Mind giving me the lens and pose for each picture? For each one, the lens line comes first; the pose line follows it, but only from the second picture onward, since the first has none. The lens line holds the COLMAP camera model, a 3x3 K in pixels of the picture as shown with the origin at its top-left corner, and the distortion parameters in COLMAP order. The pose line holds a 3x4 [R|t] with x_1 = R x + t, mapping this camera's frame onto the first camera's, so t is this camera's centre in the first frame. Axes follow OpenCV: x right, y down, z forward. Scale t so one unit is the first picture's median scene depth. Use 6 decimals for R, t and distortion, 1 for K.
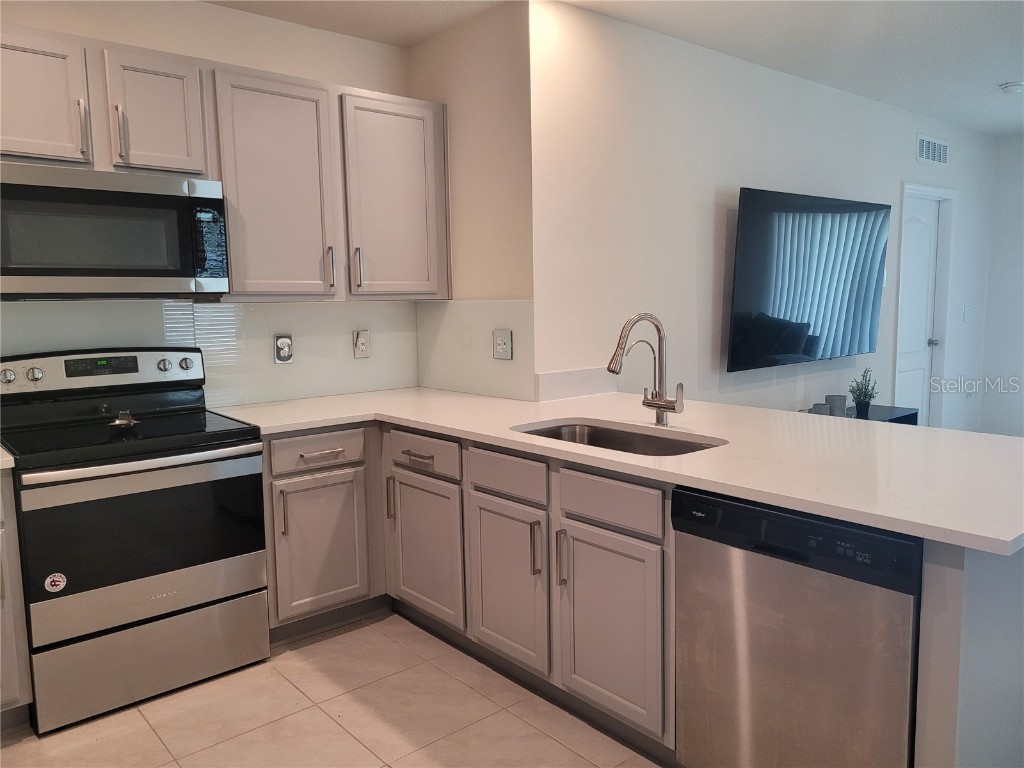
lens RADIAL K [[756.6, 0, 507.9], [0, 756.6, 386.2], [0, 0, 1]] dist [0.040929, -0.007799]
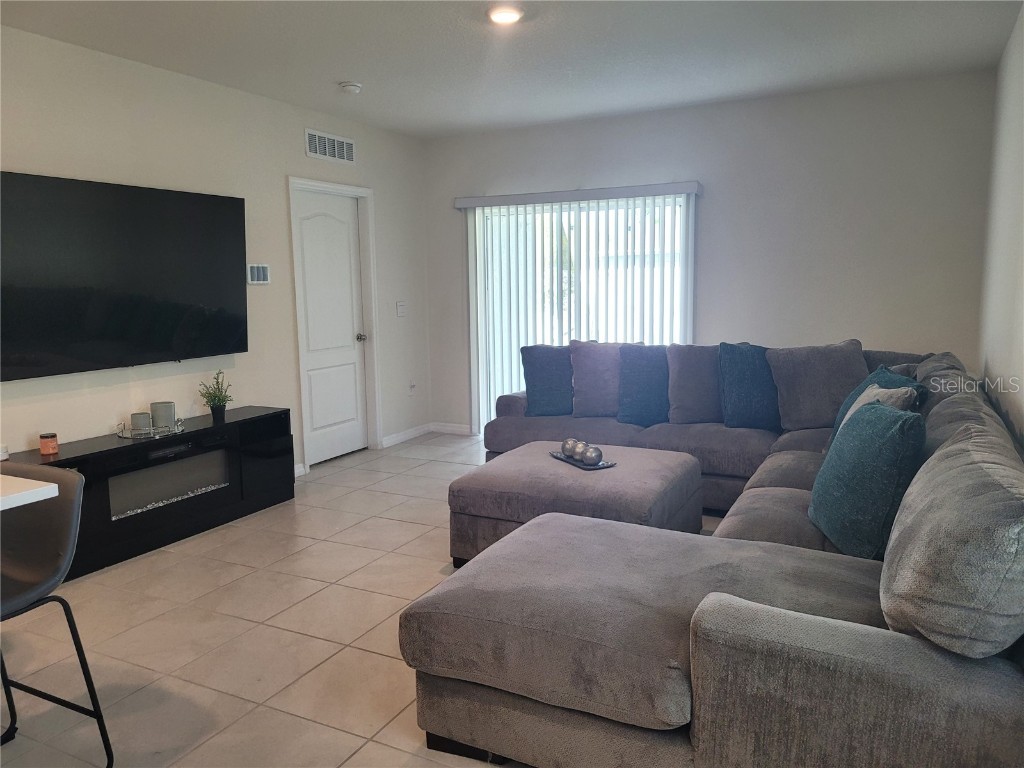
lens RADIAL K [[756.6, 0, 507.9], [0, 756.6, 386.2], [0, 0, 1]] dist [0.040929, -0.007799]
pose [[0.922650, -0.049506, 0.382449, 0.713061], [0.043092, 0.998750, 0.025323, -0.020119], [-0.383224, -0.006884, 0.923630, -0.012996]]
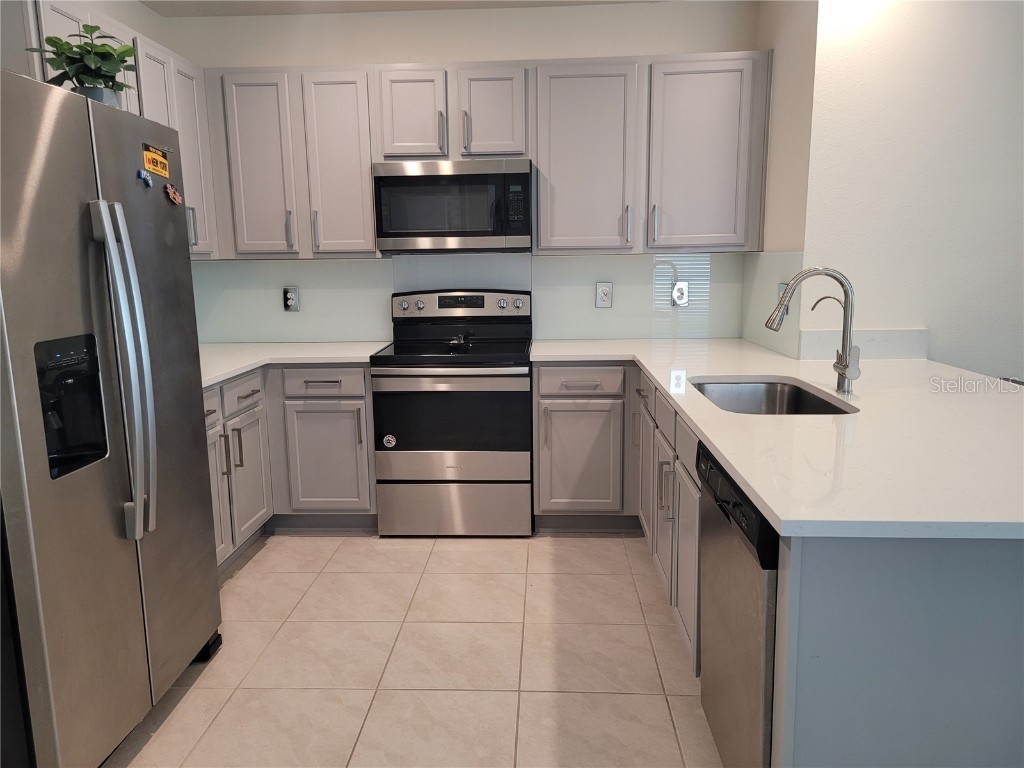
lens RADIAL K [[756.6, 0, 507.9], [0, 756.6, 386.2], [0, 0, 1]] dist [0.040929, -0.007799]
pose [[0.730087, 0.119141, -0.672888, 0.476919], [-0.075795, 0.992727, 0.093534, -0.009235], [0.679138, -0.017287, 0.733807, 0.046935]]
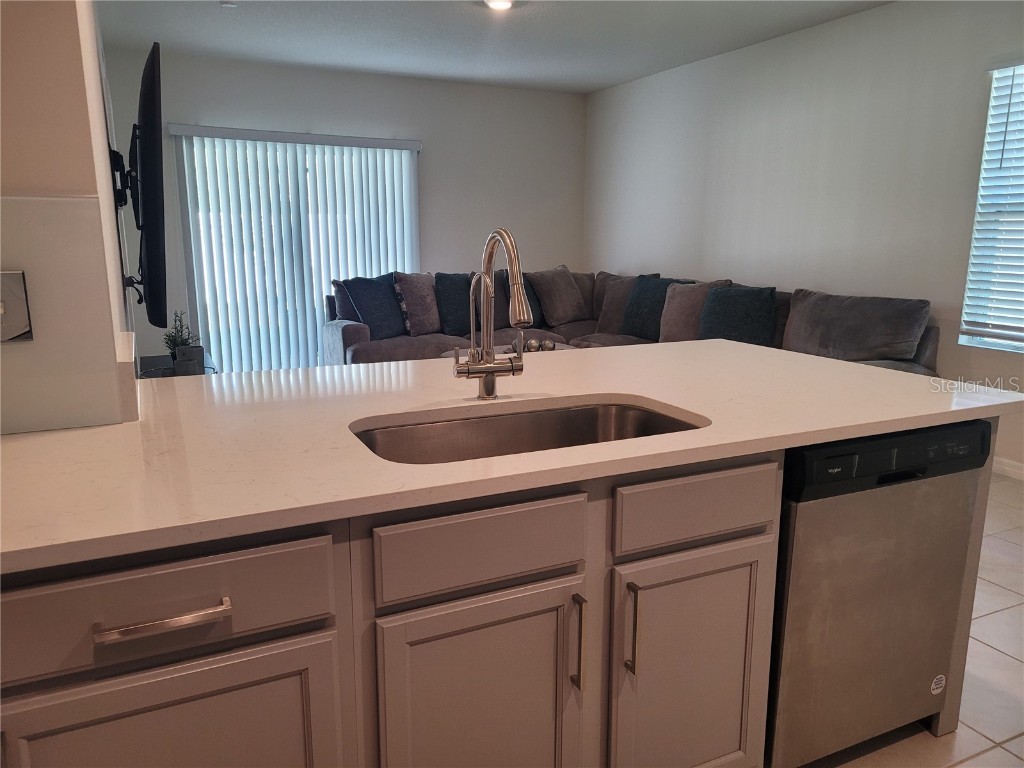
lens RADIAL K [[767.0, 0, 512.0], [0, 767.0, 384.0], [0, 0, 1]] dist [0.048834, -0.011202]
pose [[0.237961, -0.171499, 0.956014, -0.405957], [0.102928, 0.983198, 0.150756, -0.056951], [-0.965806, 0.062527, 0.251615, 0.734400]]
